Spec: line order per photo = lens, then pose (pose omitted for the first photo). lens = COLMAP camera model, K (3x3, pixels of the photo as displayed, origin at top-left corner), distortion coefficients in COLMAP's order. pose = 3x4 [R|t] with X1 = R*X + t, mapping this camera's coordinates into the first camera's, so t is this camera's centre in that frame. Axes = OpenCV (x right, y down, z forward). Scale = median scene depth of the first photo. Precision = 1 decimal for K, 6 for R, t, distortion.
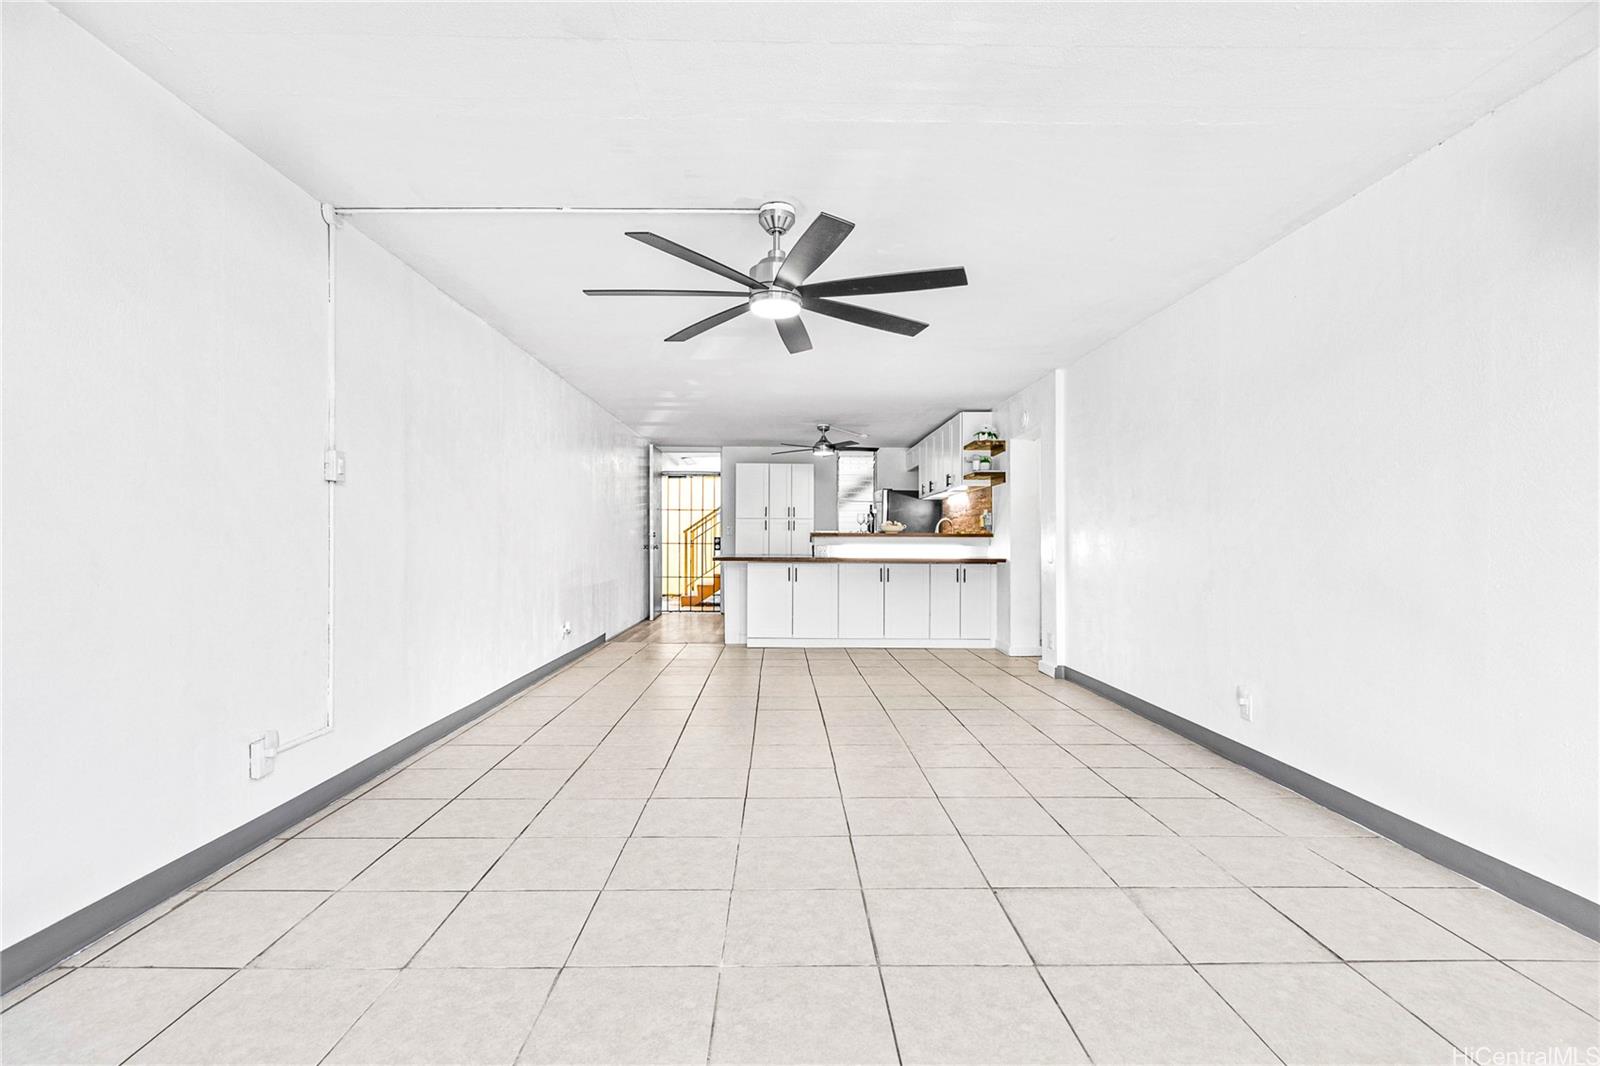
lens RADIAL K [[745.2, 0, 789.6], [0, 745.2, 499.2], [0, 0, 1]] dist [0.003507, -0.000659]
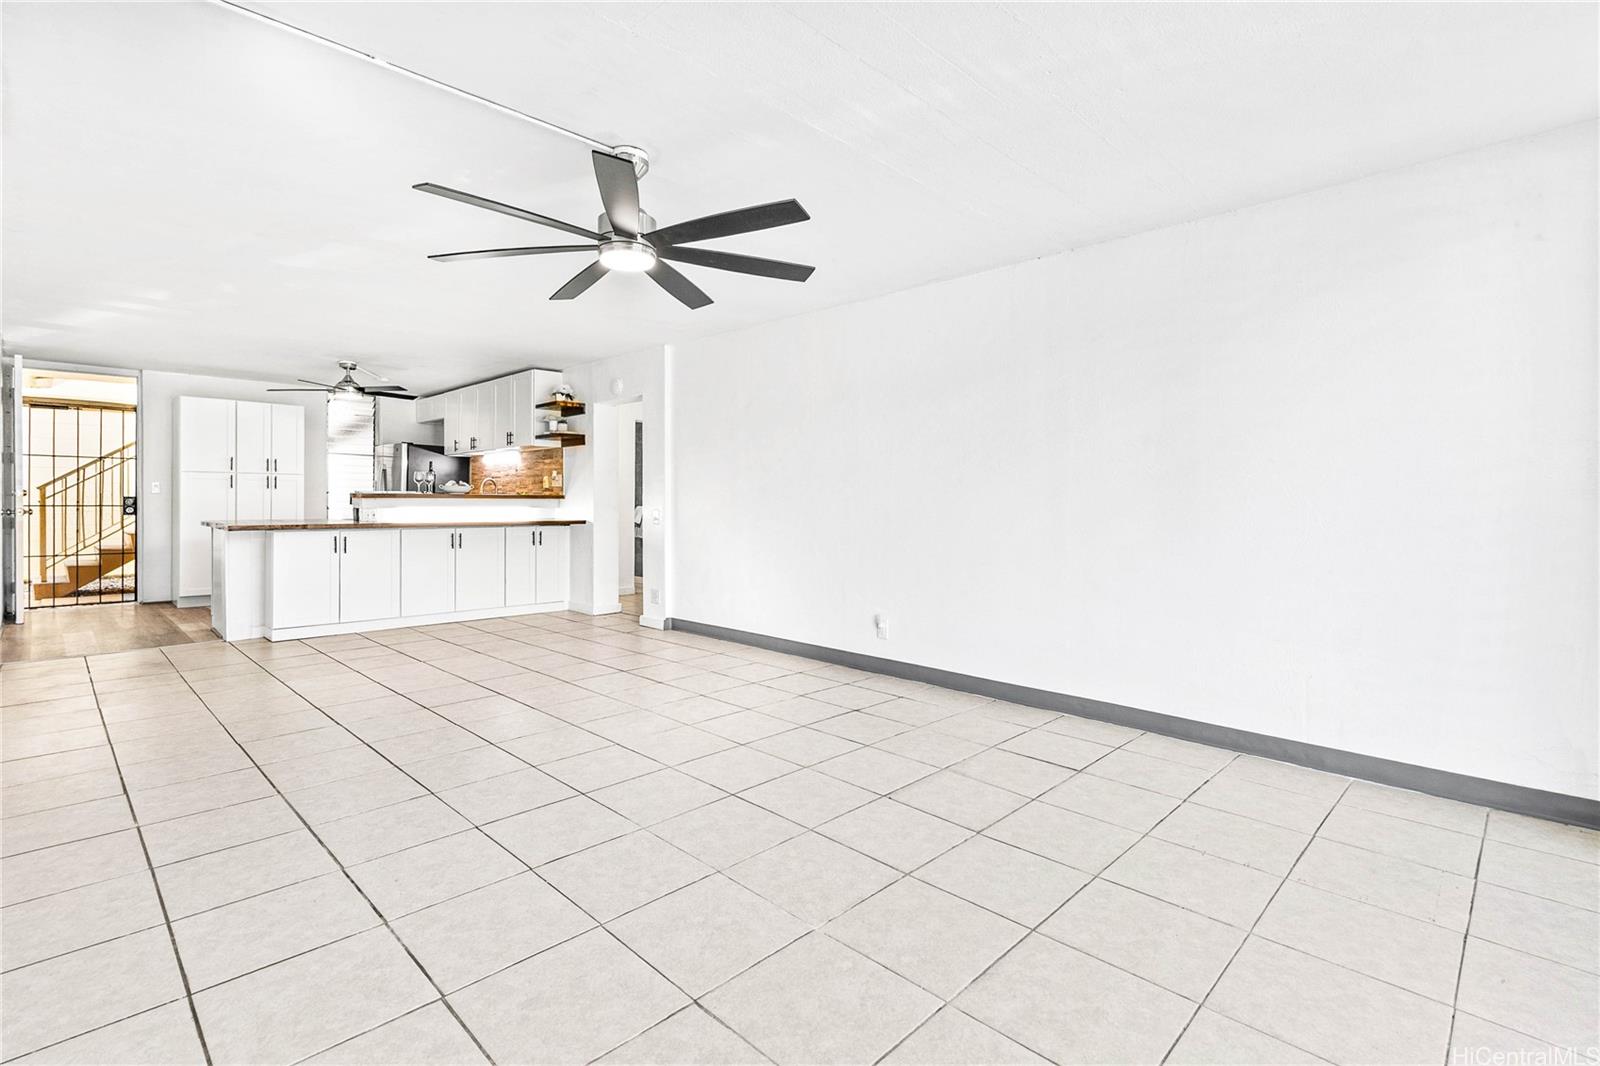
lens RADIAL K [[744.7, 0, 797.6], [0, 744.7, 460.5], [0, 0, 1]] dist [0.000288, -0.000105]
pose [[0.714574, 0.037184, 0.698571, -0.199484], [-0.040074, 0.999122, -0.012190, -0.000506], [-0.698411, -0.019284, 0.715437, 0.068722]]
